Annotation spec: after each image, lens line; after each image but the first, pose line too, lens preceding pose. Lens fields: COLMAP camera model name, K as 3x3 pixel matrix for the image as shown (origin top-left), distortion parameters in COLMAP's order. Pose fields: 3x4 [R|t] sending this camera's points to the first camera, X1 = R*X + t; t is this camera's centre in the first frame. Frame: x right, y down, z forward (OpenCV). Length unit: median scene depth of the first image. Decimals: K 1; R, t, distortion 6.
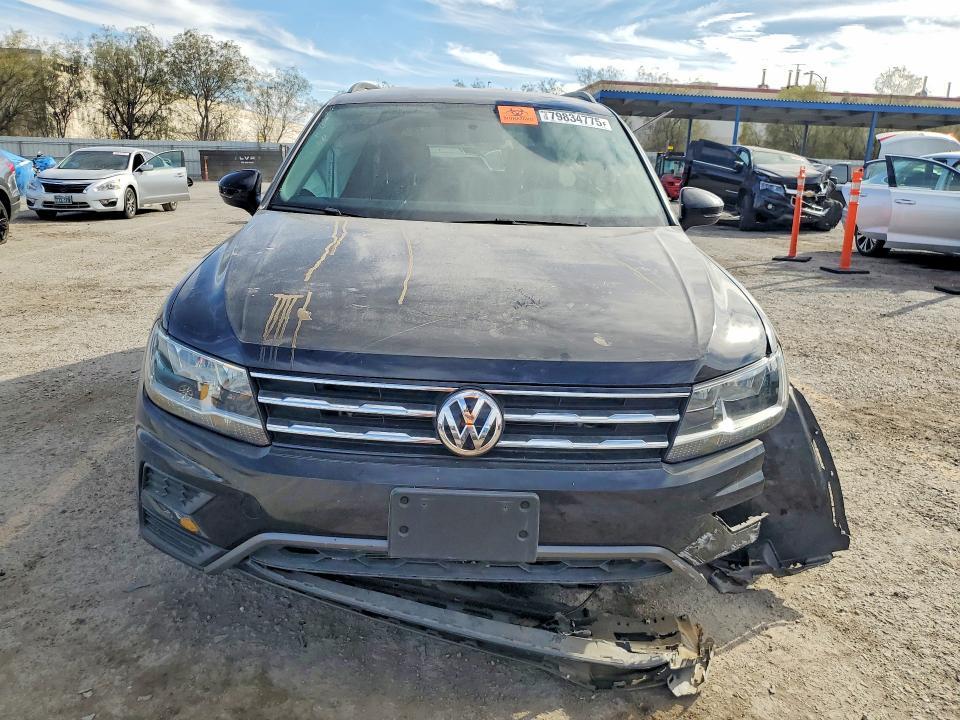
lens RADIAL K [[768.7, 0, 480.0], [0, 768.7, 360.0], [0, 0, 1]] dist [0.043593, -0.004571]
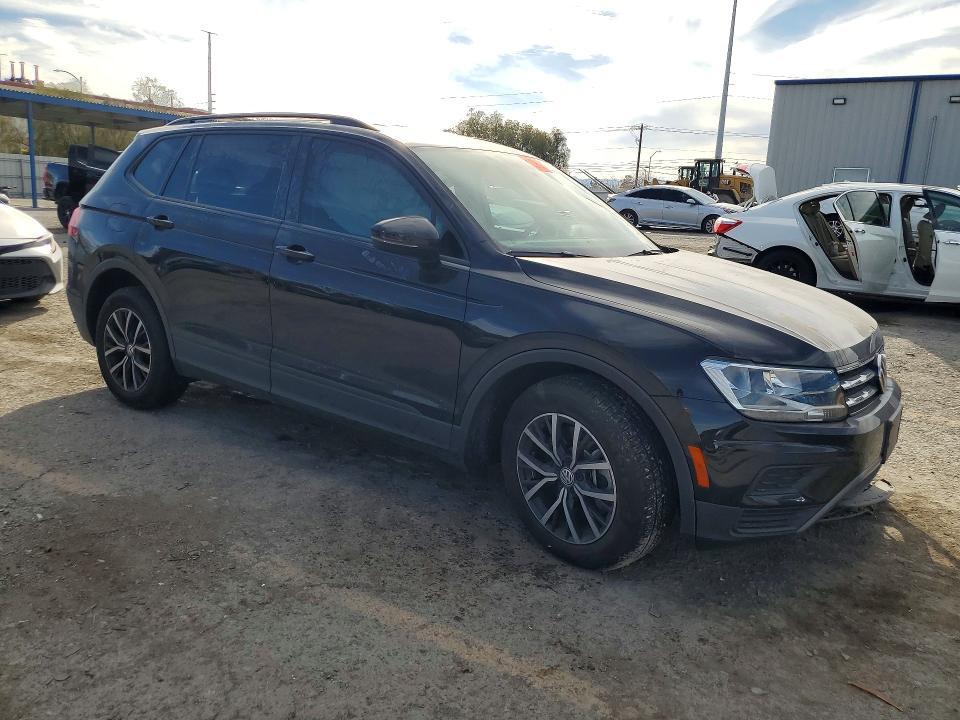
lens RADIAL K [[768.7, 0, 480.0], [0, 768.7, 360.0], [0, 0, 1]] dist [0.043593, -0.004571]
pose [[0.566735, -0.191222, 0.801403, -0.155189], [0.186423, 0.977229, 0.101341, -0.024076], [-0.802532, 0.091967, 0.589478, 0.057407]]
